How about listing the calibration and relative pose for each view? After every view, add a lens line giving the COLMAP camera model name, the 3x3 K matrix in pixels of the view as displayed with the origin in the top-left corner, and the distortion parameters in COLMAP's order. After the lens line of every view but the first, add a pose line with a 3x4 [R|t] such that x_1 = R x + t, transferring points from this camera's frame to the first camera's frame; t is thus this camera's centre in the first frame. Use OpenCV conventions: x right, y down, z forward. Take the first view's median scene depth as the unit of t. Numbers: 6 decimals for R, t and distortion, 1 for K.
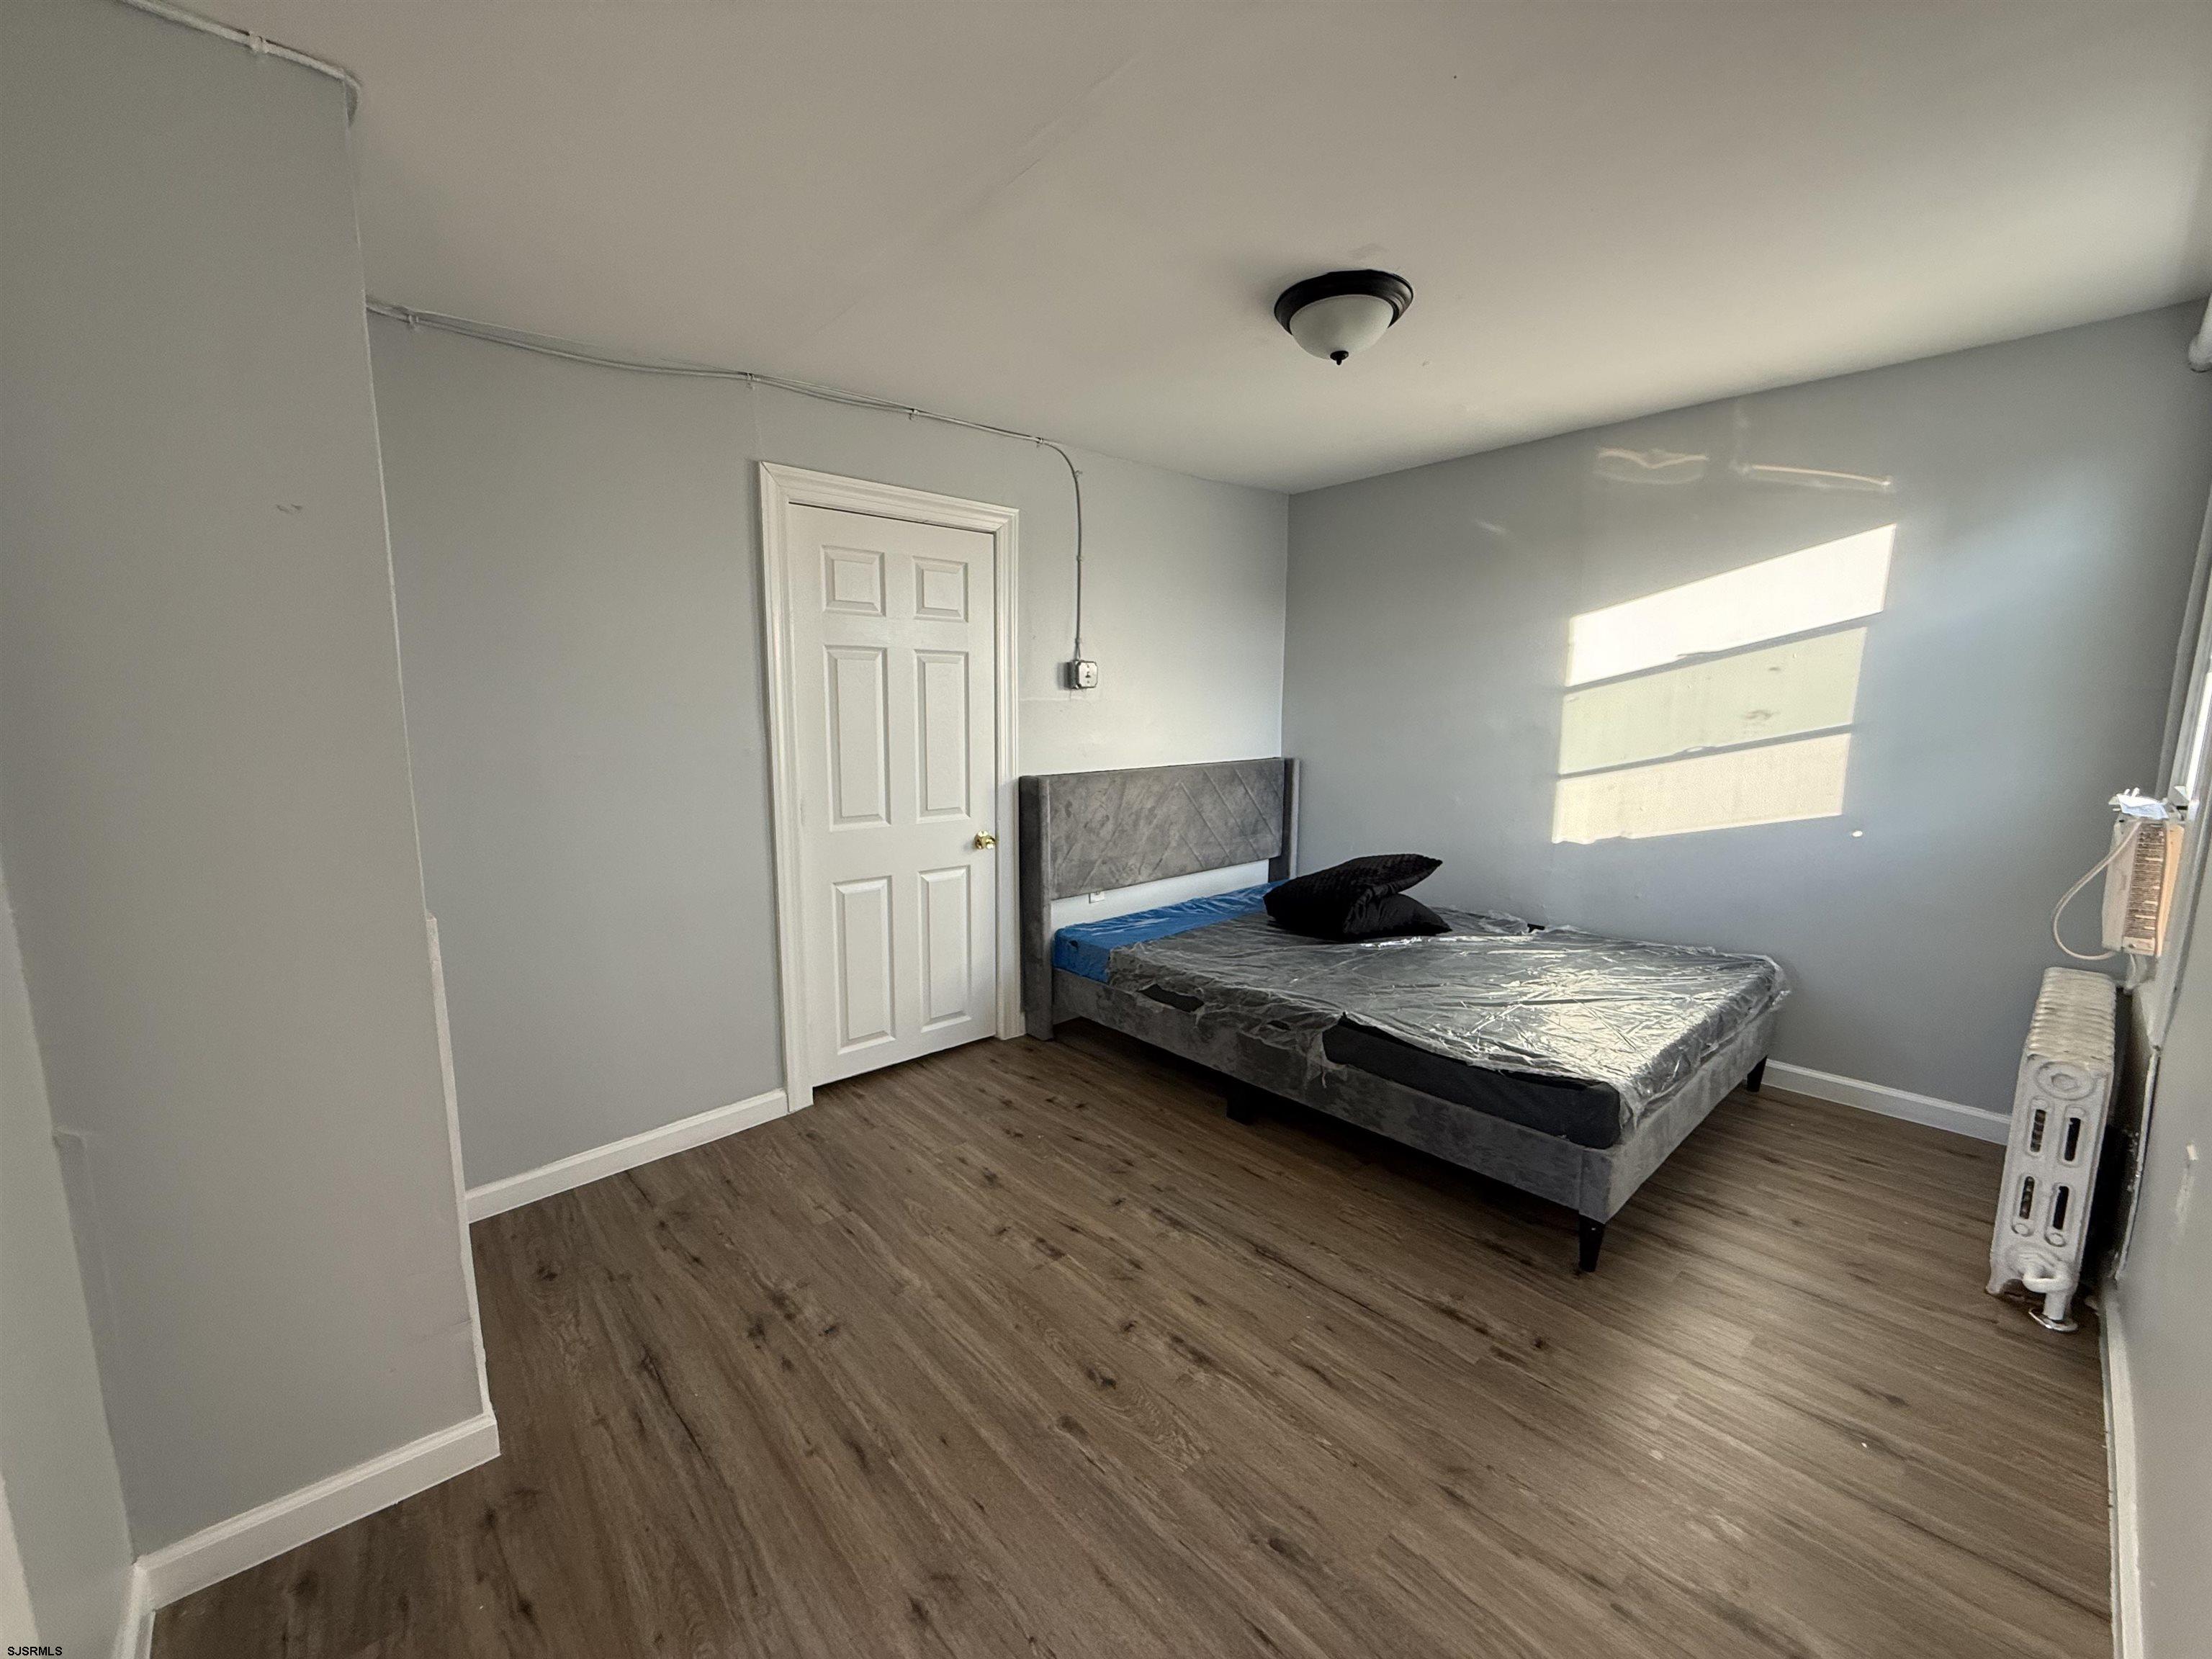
lens RADIAL K [[901.6, 0, 1096.7], [0, 901.6, 836.7], [0, 0, 1]] dist [0.000654, 0.000379]
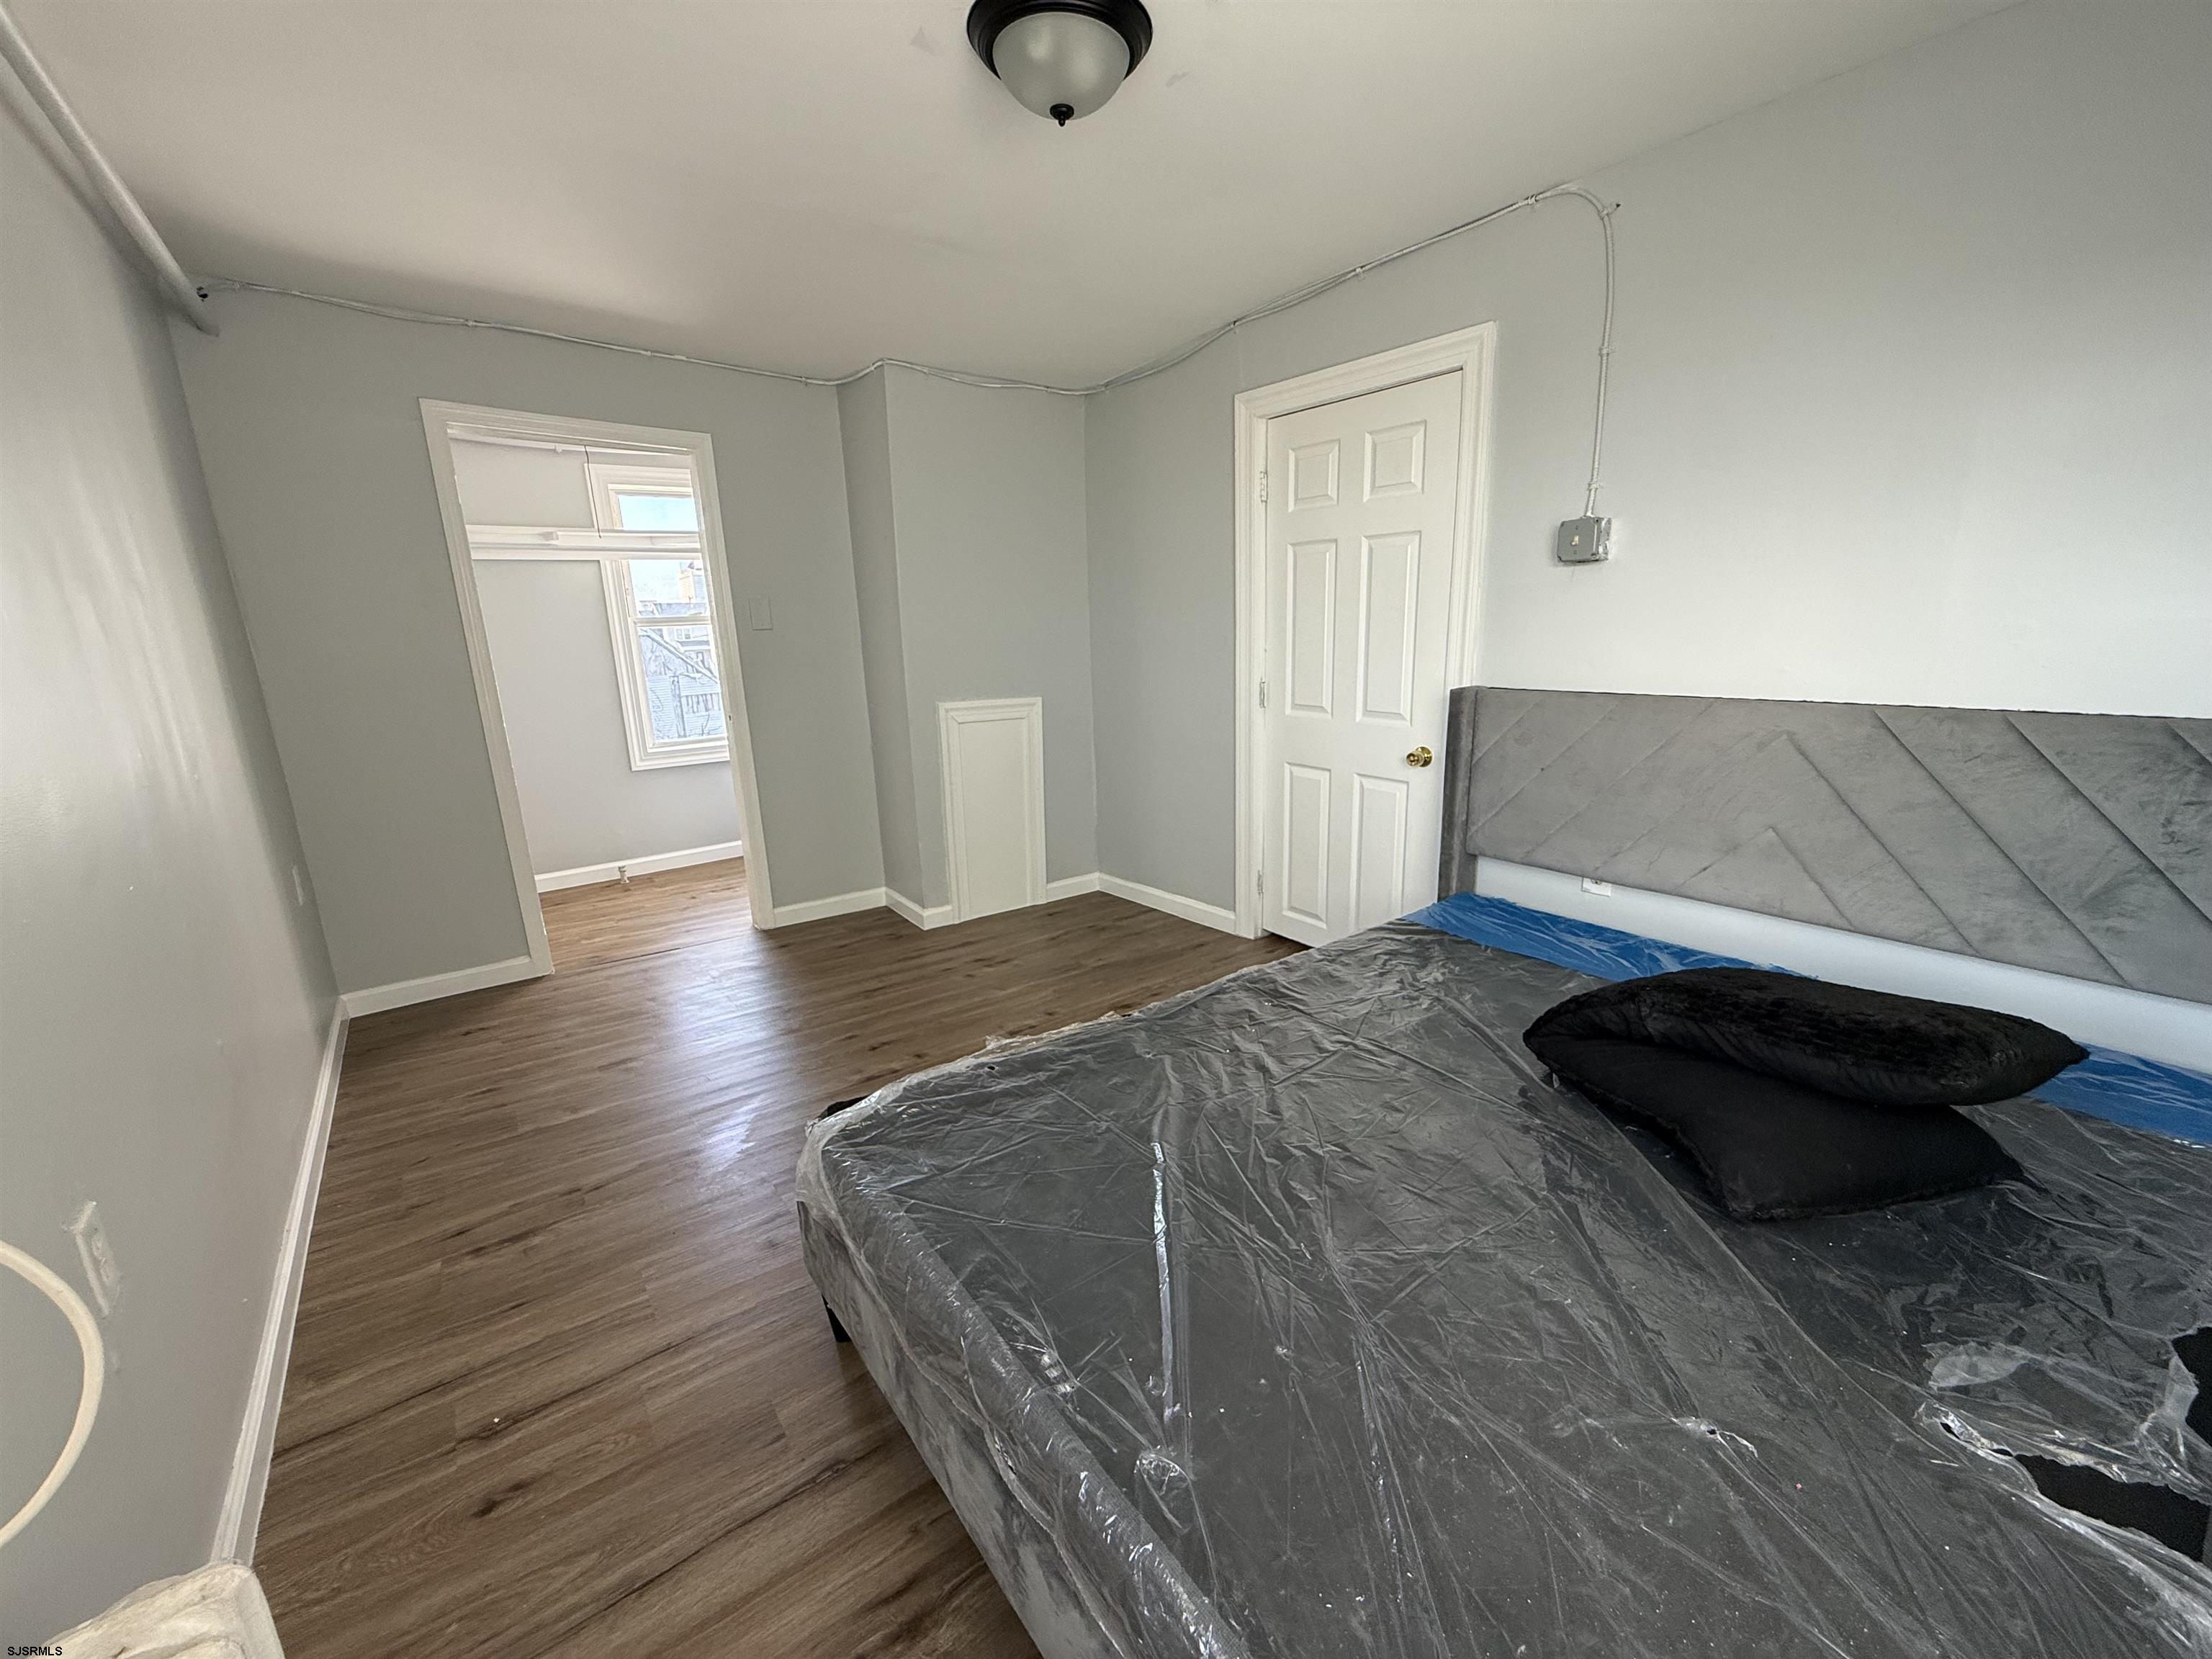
lens RADIAL K [[880.3, 0, 1096.7], [0, 880.3, 830.8], [0, 0, 1]] dist [0.000197, 0.000148]
pose [[-0.086917, 0.244883, -0.965649, 0.818753], [-0.115165, 0.960348, 0.253905, -0.119170], [0.989536, 0.133278, -0.055269, 0.848701]]
